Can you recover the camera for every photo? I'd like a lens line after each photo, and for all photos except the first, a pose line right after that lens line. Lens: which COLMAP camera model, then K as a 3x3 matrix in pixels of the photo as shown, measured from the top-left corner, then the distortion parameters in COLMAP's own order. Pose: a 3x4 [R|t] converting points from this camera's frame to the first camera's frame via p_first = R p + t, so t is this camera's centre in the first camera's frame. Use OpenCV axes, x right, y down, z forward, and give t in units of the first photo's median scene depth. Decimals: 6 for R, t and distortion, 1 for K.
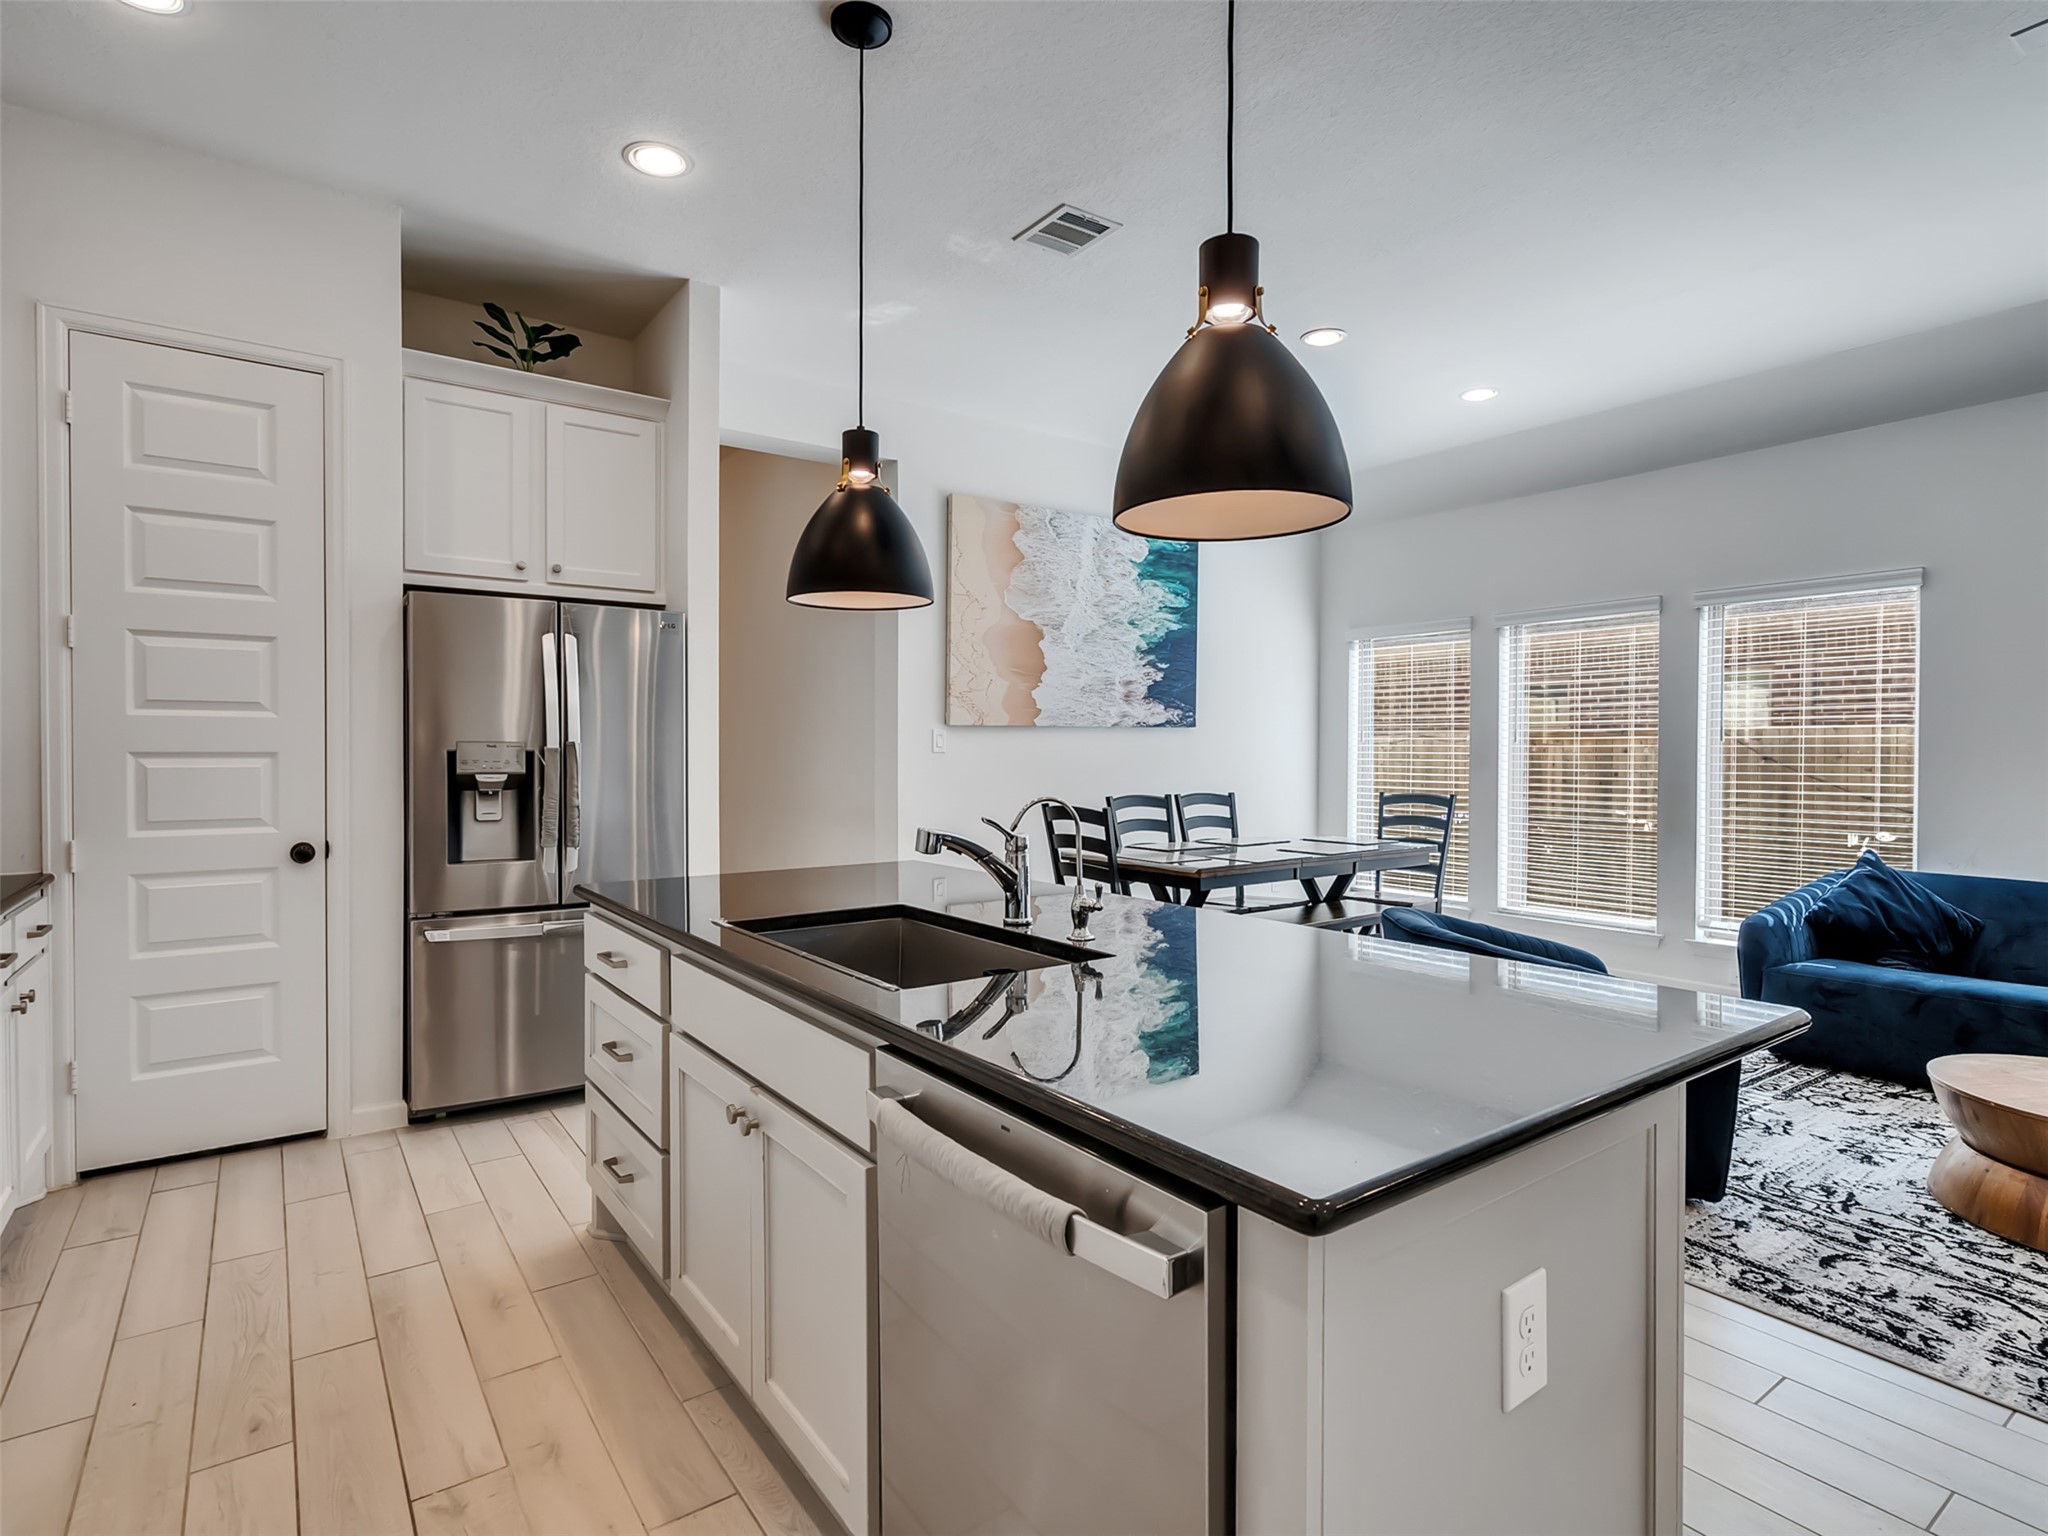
lens RADIAL K [[1048.8, 0, 1009.2], [0, 1048.8, 765.2], [0, 0, 1]] dist [-0.009836, 0.007650]
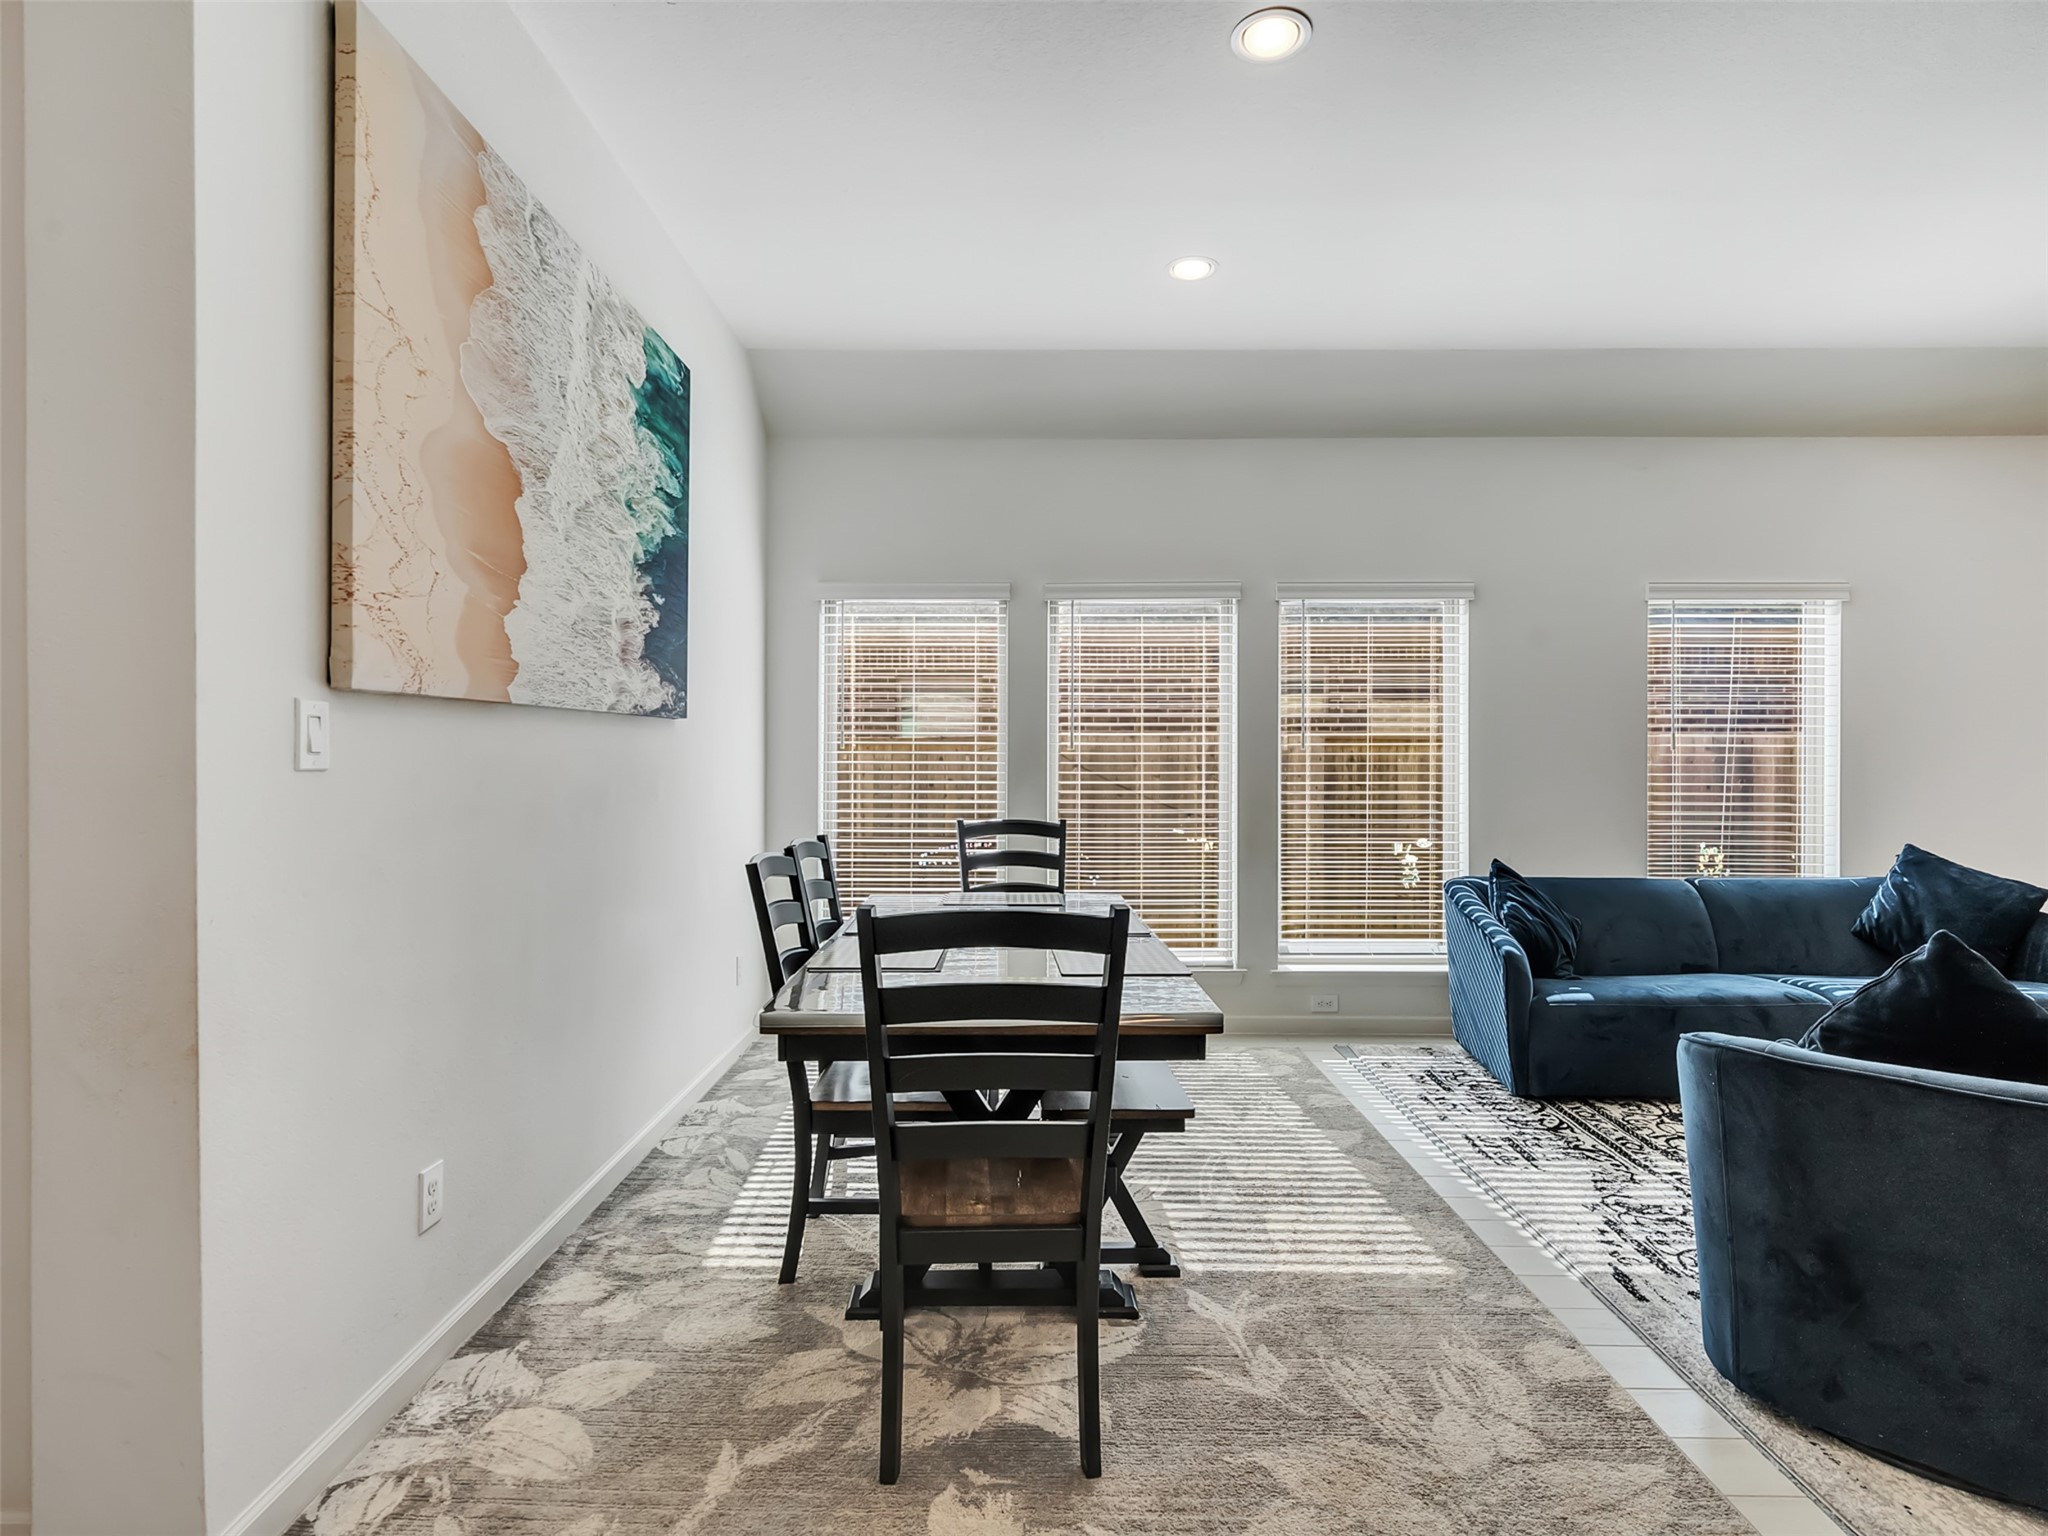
lens RADIAL K [[1048.8, 0, 1009.2], [0, 1048.8, 765.2], [0, 0, 1]] dist [-0.009836, 0.007650]
pose [[0.596039, -0.006985, 0.802925, -0.199027], [0.012699, 0.999919, -0.000728, -0.010572], [-0.802855, 0.010630, 0.596079, 0.633242]]
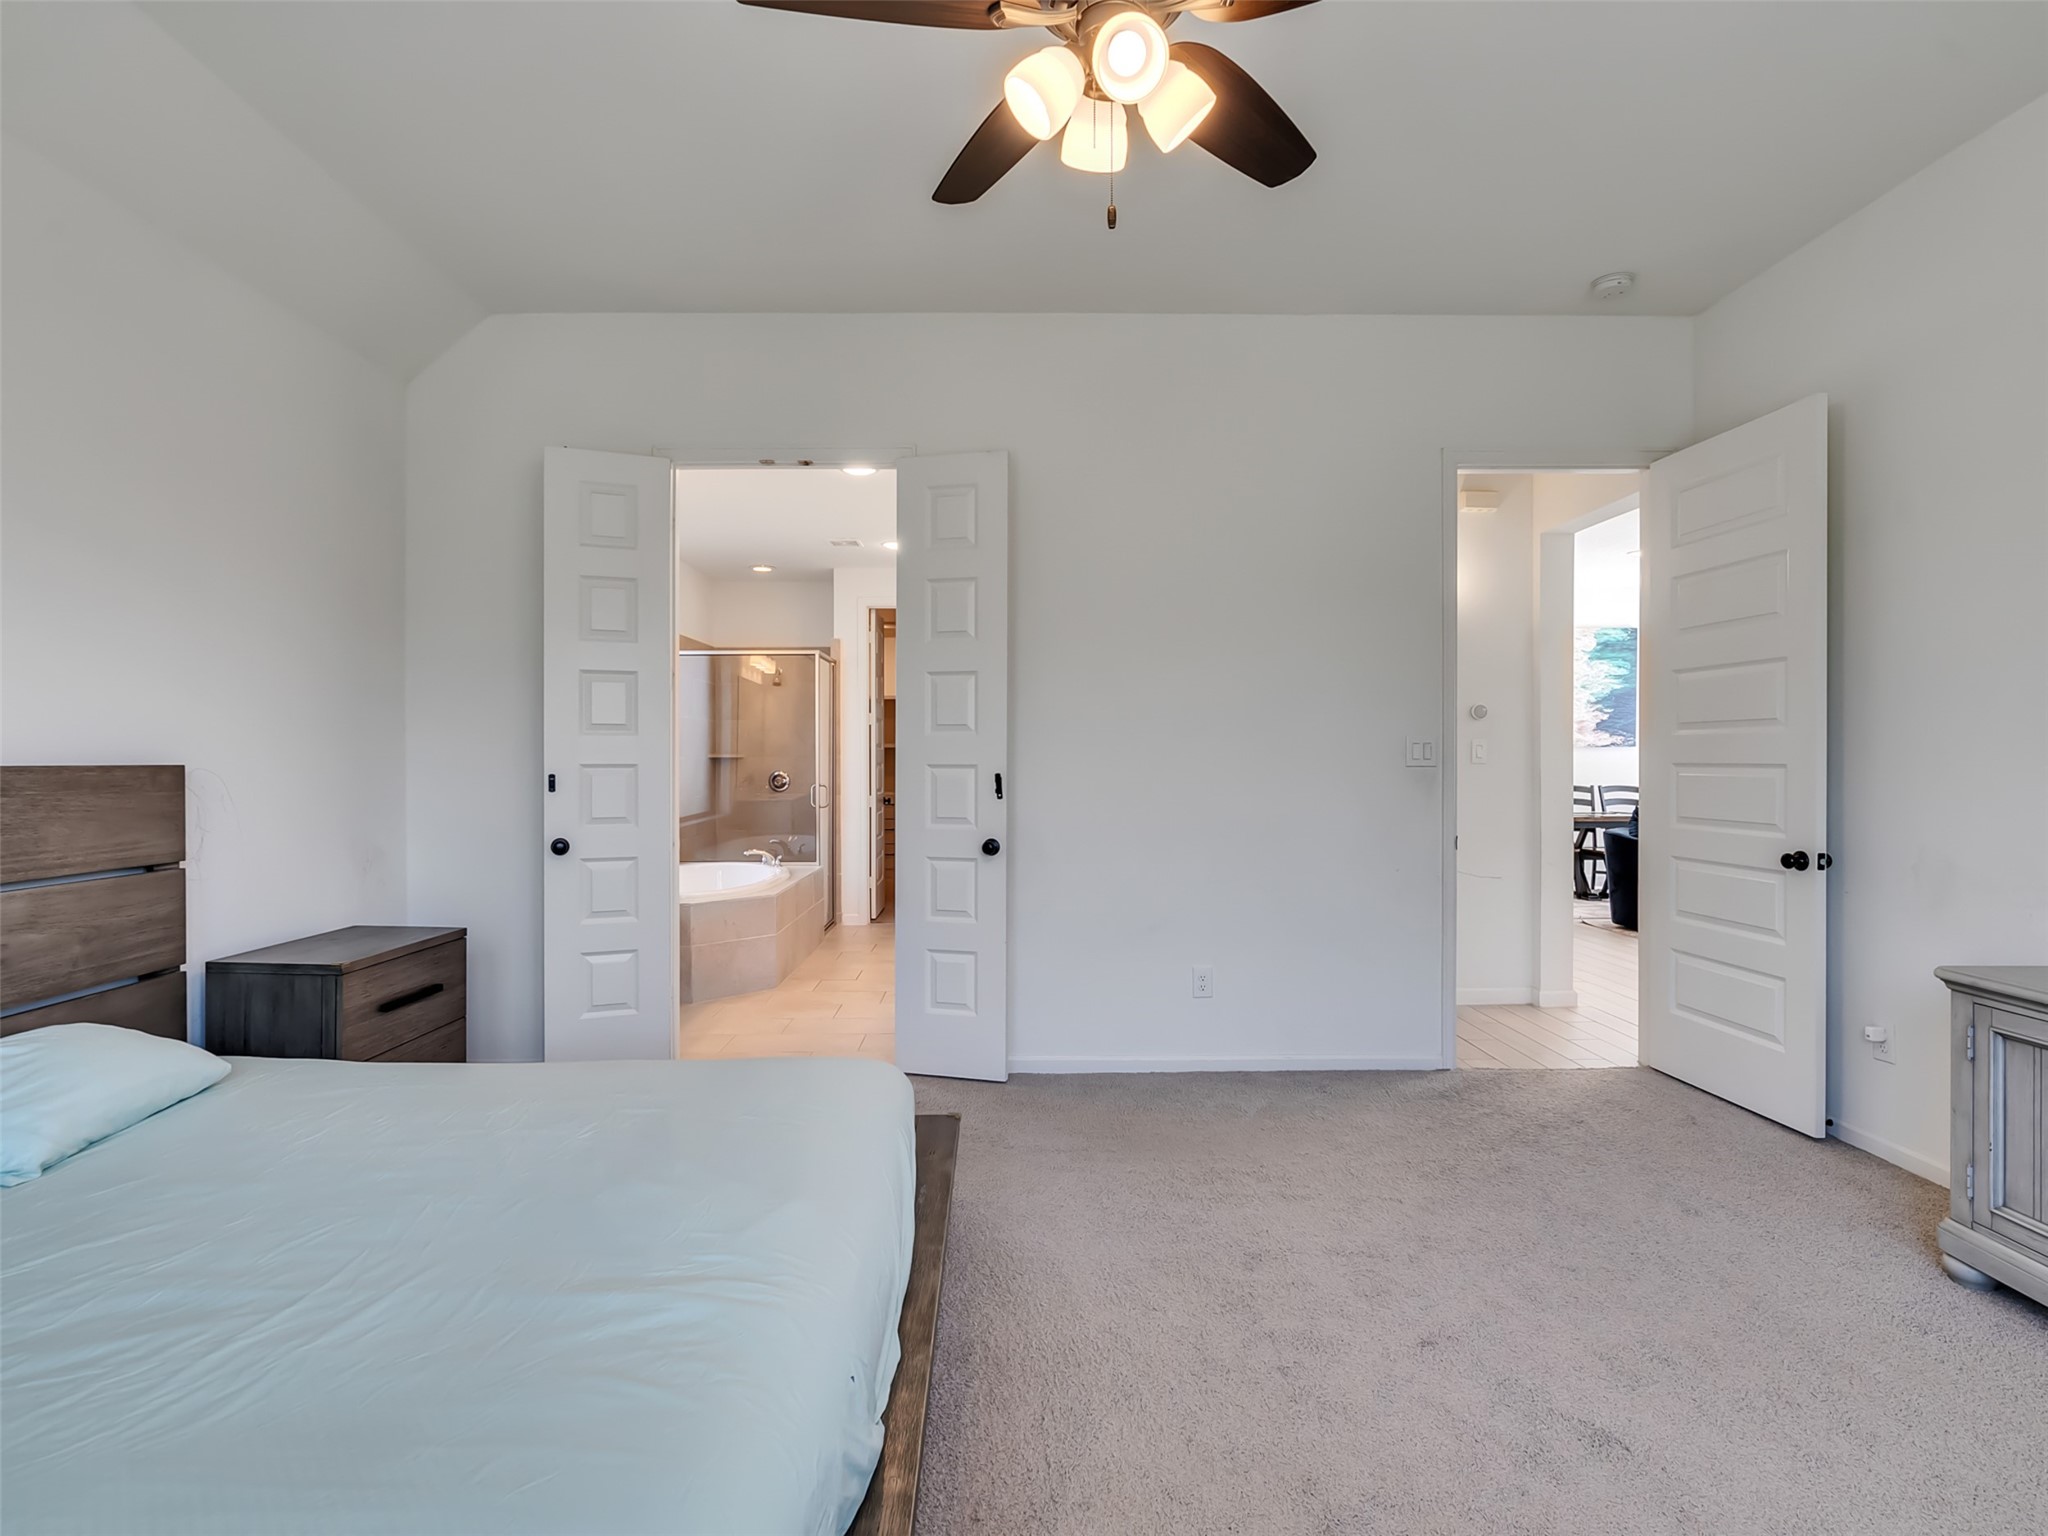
lens RADIAL K [[1048.8, 0, 1009.2], [0, 1048.8, 765.2], [0, 0, 1]] dist [-0.009836, 0.007650]
pose [[0.817749, -0.000117, -0.575575, 0.378399], [-0.006890, 0.999926, -0.009992, 0.018625], [0.575534, 0.012137, 0.817688, -1.067552]]
